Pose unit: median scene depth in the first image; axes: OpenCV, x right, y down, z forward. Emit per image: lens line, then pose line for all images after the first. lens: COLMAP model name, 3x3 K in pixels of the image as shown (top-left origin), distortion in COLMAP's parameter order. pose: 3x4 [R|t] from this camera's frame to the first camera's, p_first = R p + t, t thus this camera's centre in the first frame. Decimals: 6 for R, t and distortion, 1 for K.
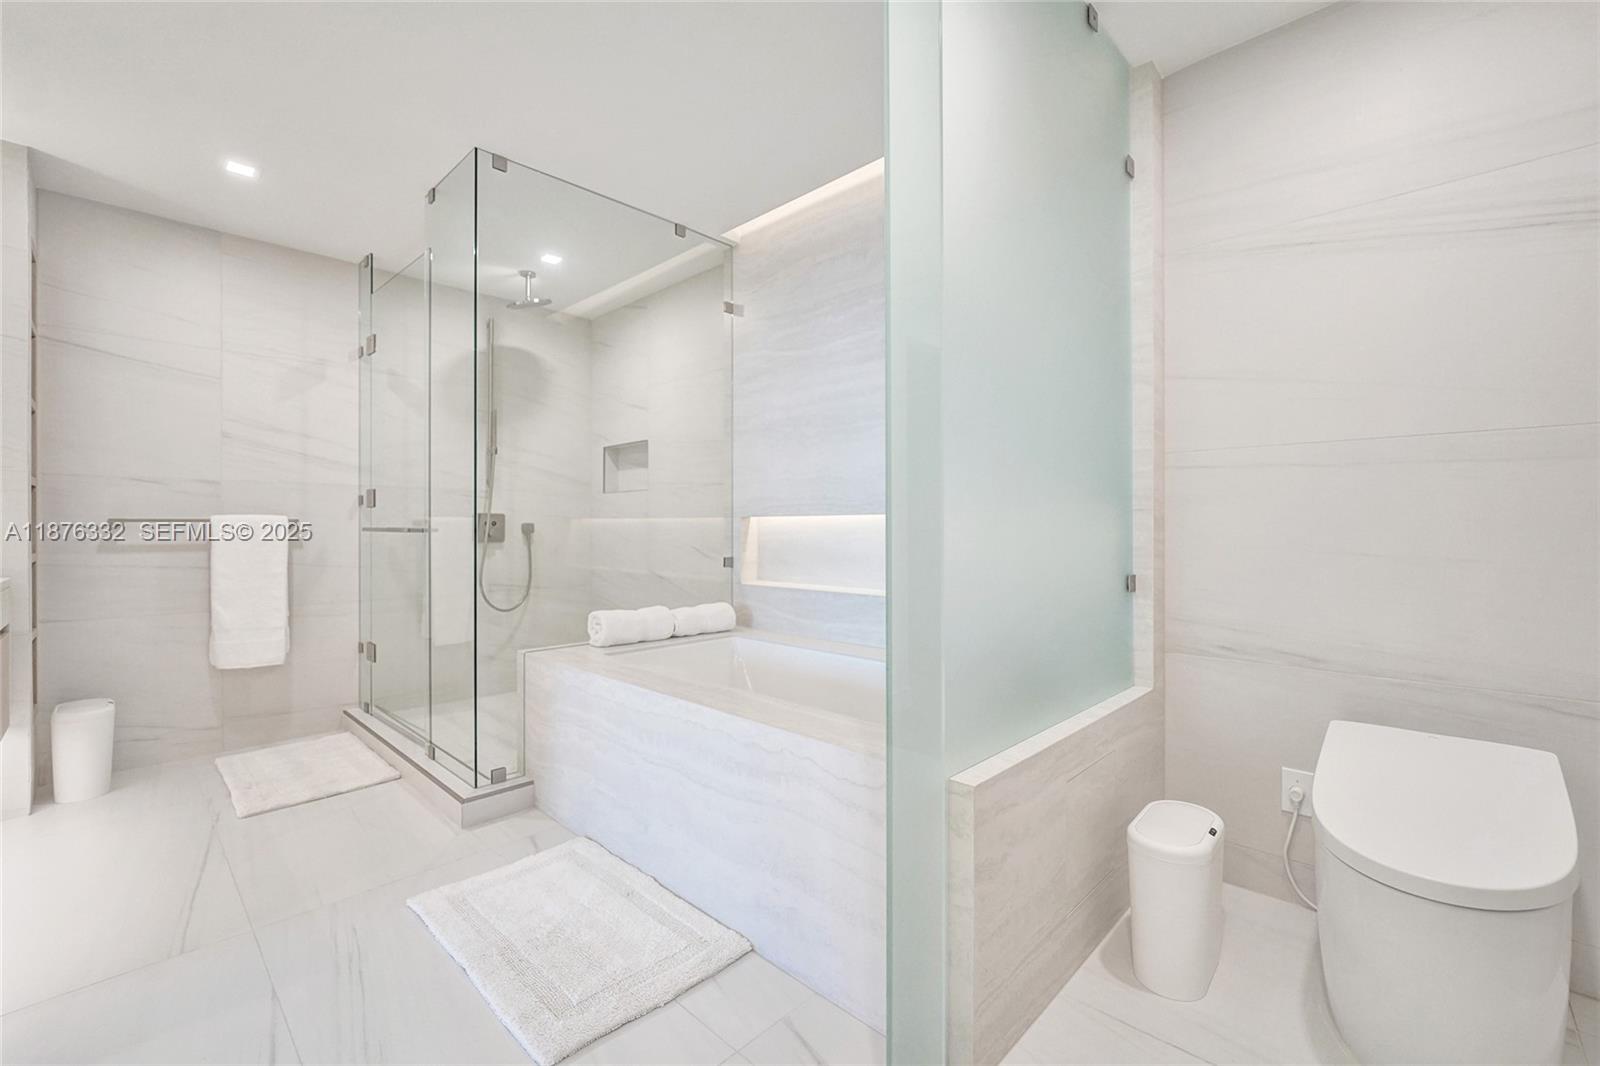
lens RADIAL K [[658.2, 0, 811.5], [0, 658.2, 529.2], [0, 0, 1]] dist [-0.007220, 0.001334]
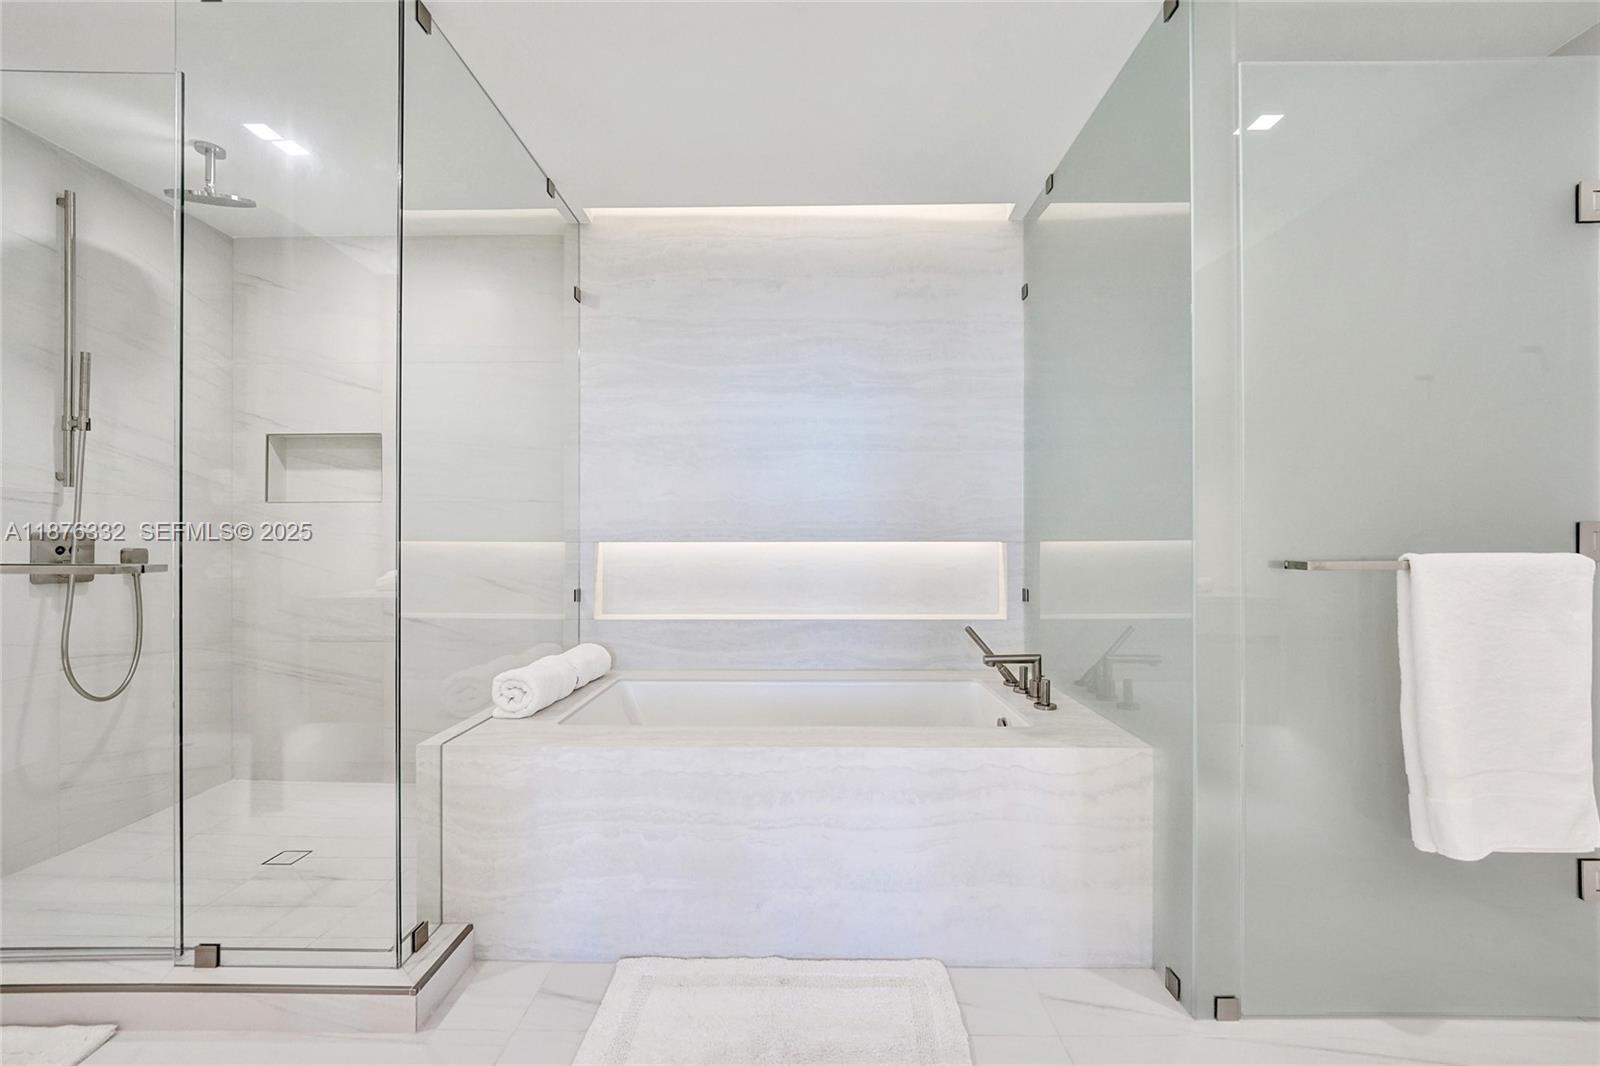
lens RADIAL K [[658.2, 0, 762.5], [0, 658.2, 541.1], [0, 0, 1]] dist [-0.007220, 0.001334]
pose [[0.744043, -0.000929, 0.668132, -0.509562], [0.001719, 0.999998, -0.000524, -0.018442], [-0.668130, 0.001539, 0.744043, 0.210752]]
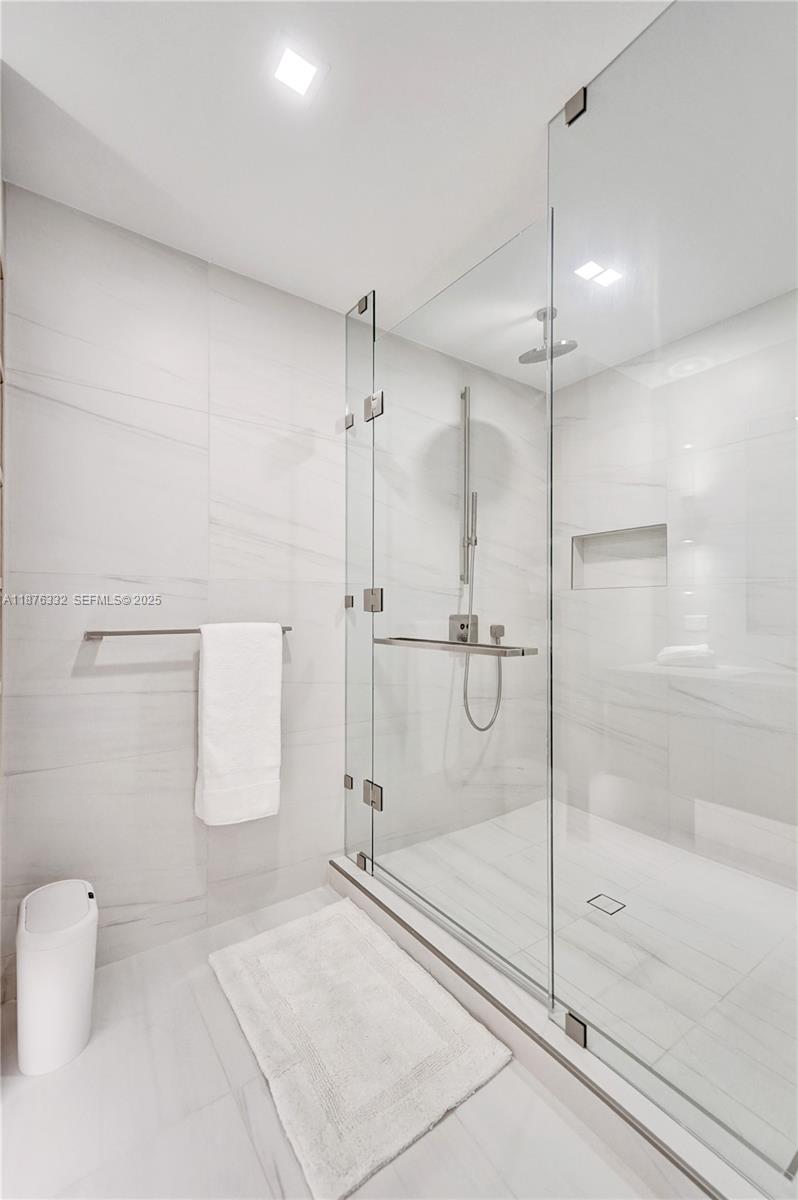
lens RADIAL K [[468.8, 0, 423.6], [0, 468.8, 605.5], [0, 0, 1]] dist [0.002978, -0.000571]
pose [[0.990568, -0.001380, -0.137016, -0.559273], [-0.000154, 0.999937, -0.011191, -0.035492], [0.137023, 0.011107, 0.990506, 0.470897]]
